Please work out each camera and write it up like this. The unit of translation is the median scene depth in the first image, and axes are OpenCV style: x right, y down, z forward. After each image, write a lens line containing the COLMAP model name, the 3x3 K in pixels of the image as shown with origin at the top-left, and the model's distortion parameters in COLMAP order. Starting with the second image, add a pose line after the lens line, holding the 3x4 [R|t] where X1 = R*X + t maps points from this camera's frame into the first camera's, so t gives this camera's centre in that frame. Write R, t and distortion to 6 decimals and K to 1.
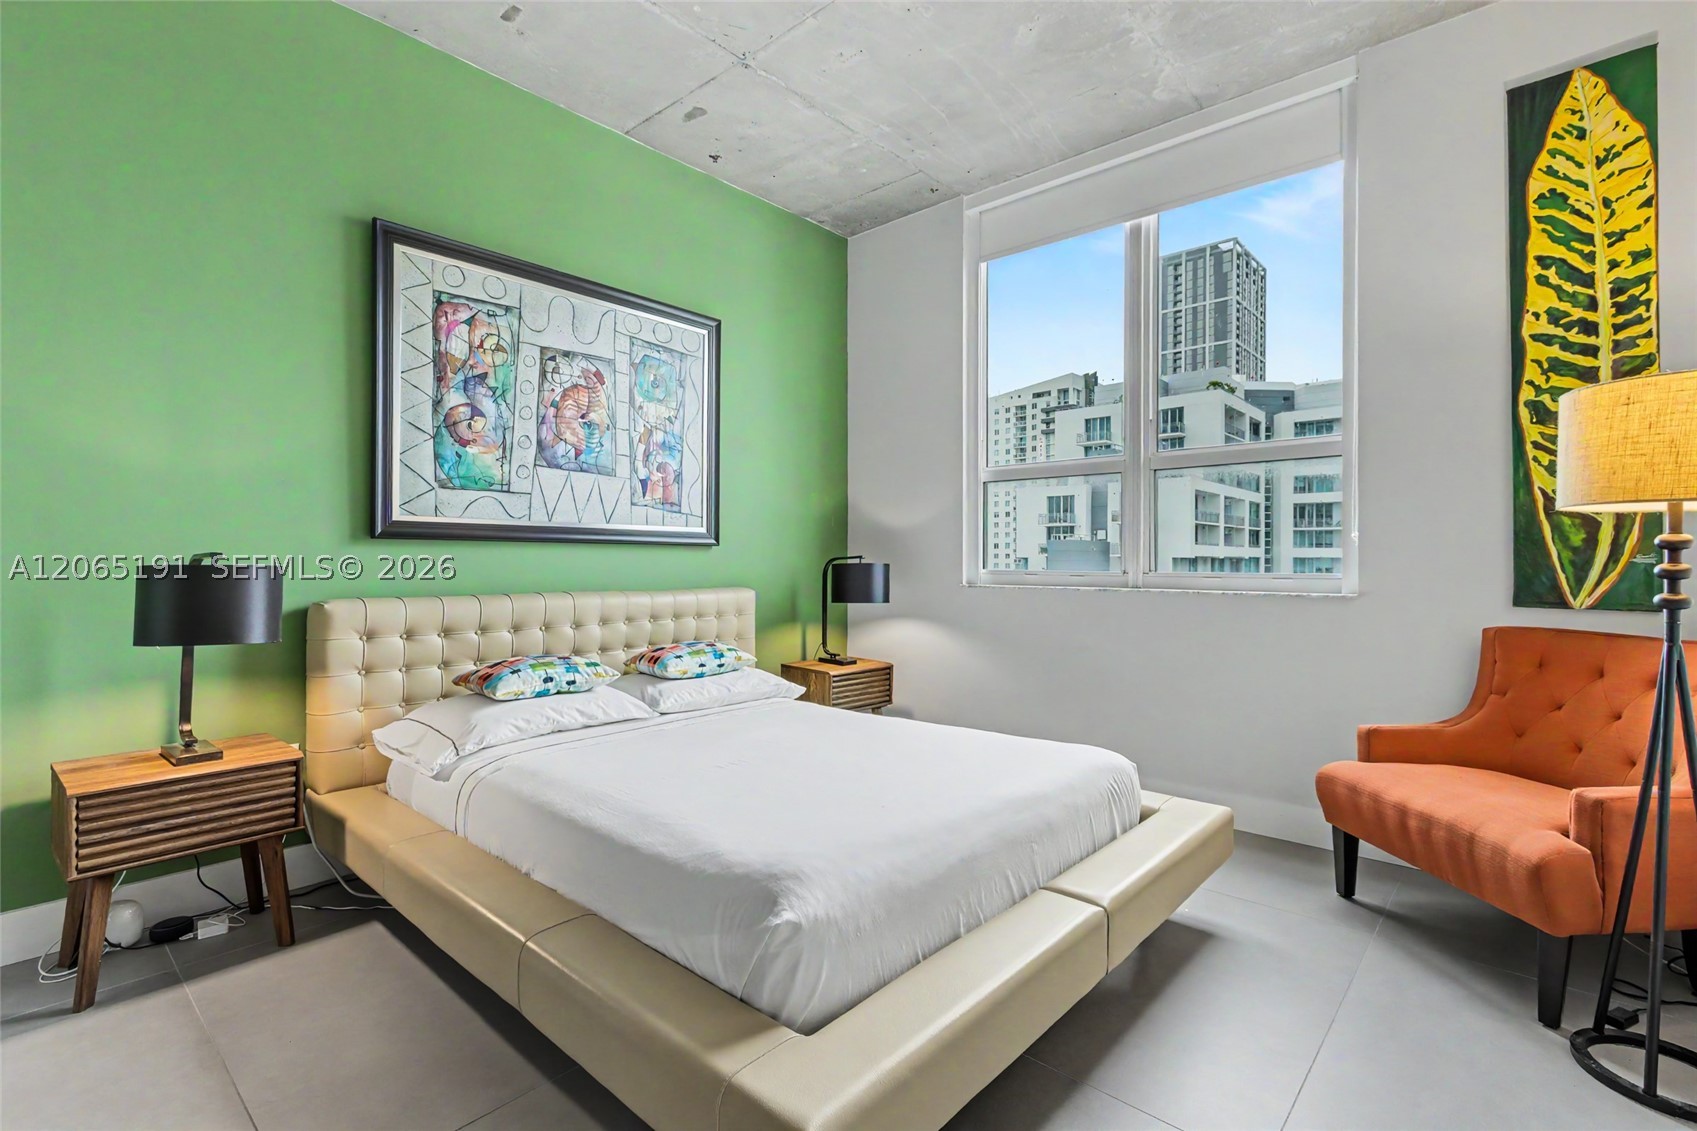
lens RADIAL K [[796.2, 0, 858.3], [0, 796.2, 561.4], [0, 0, 1]] dist [0.002430, -0.000849]
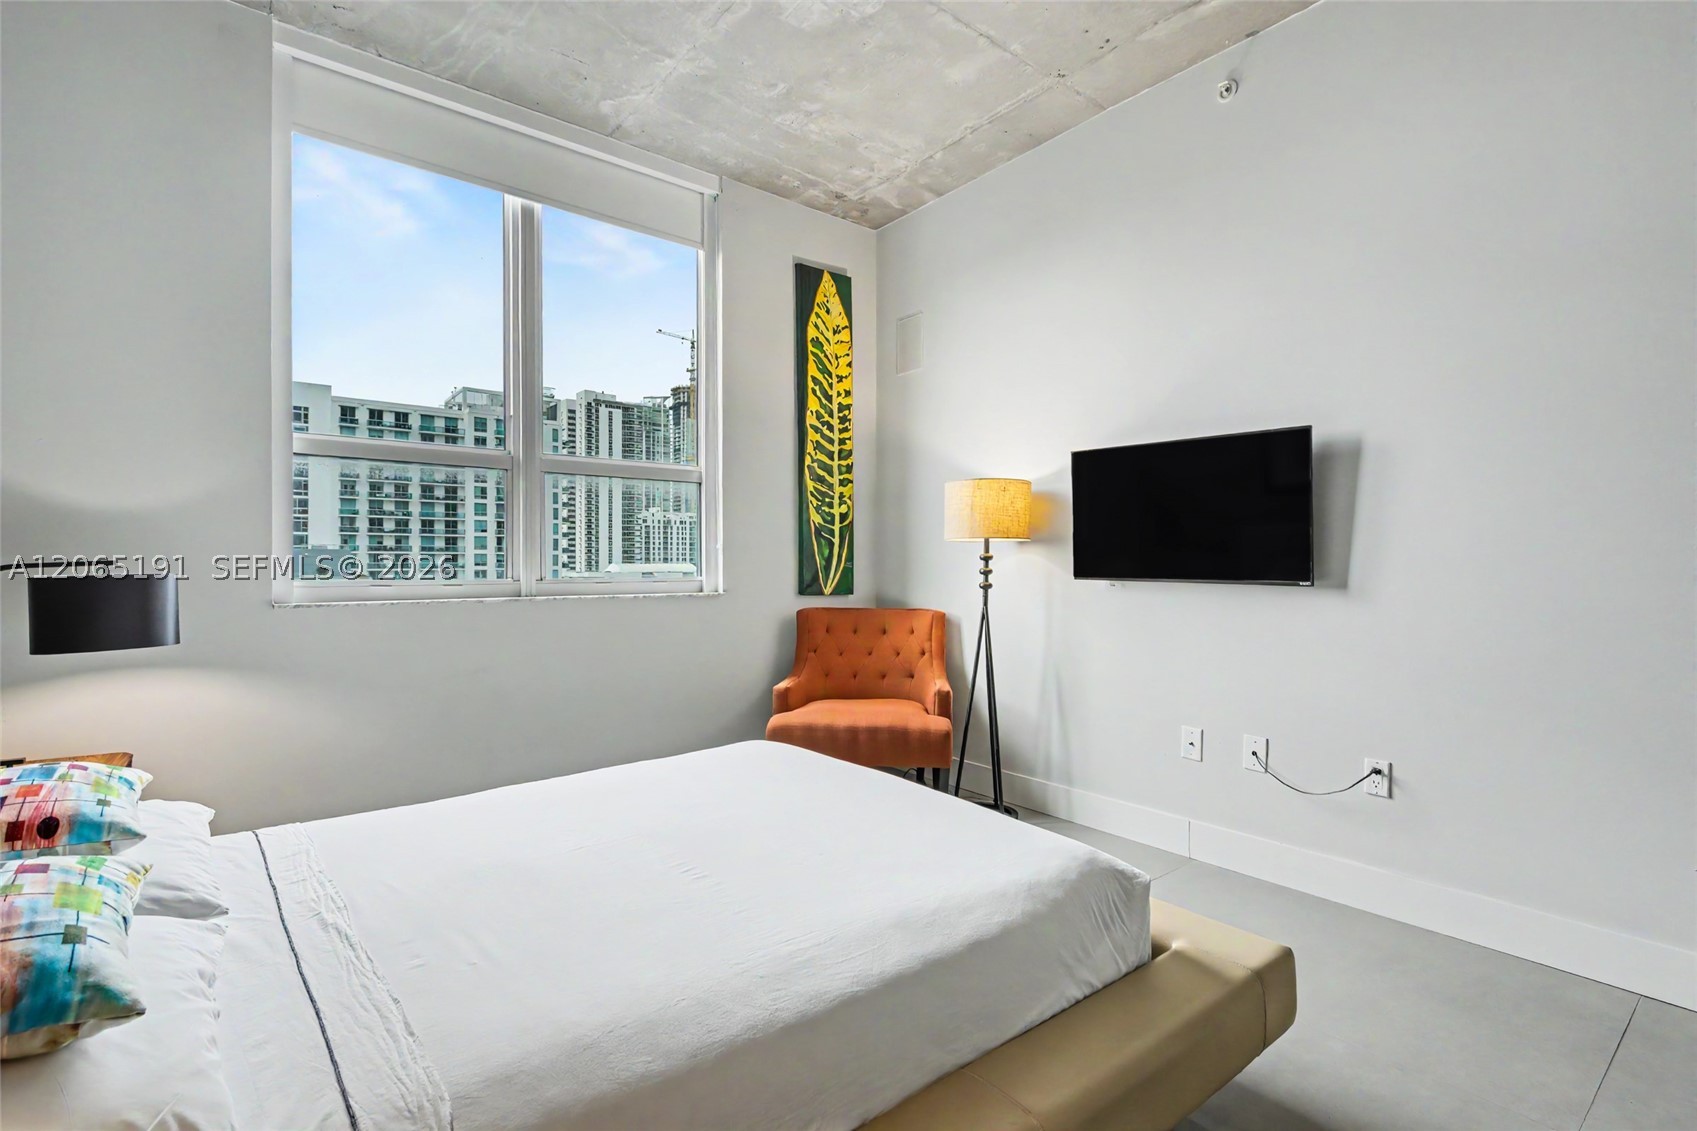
lens RADIAL K [[796.2, 0, 858.3], [0, 796.2, 561.4], [0, 0, 1]] dist [0.002430, -0.000849]
pose [[0.148608, 0.000841, 0.988896, -0.507149], [0.002997, 0.999995, -0.001301, -0.005143], [-0.988892, 0.003157, 0.148605, 0.474896]]
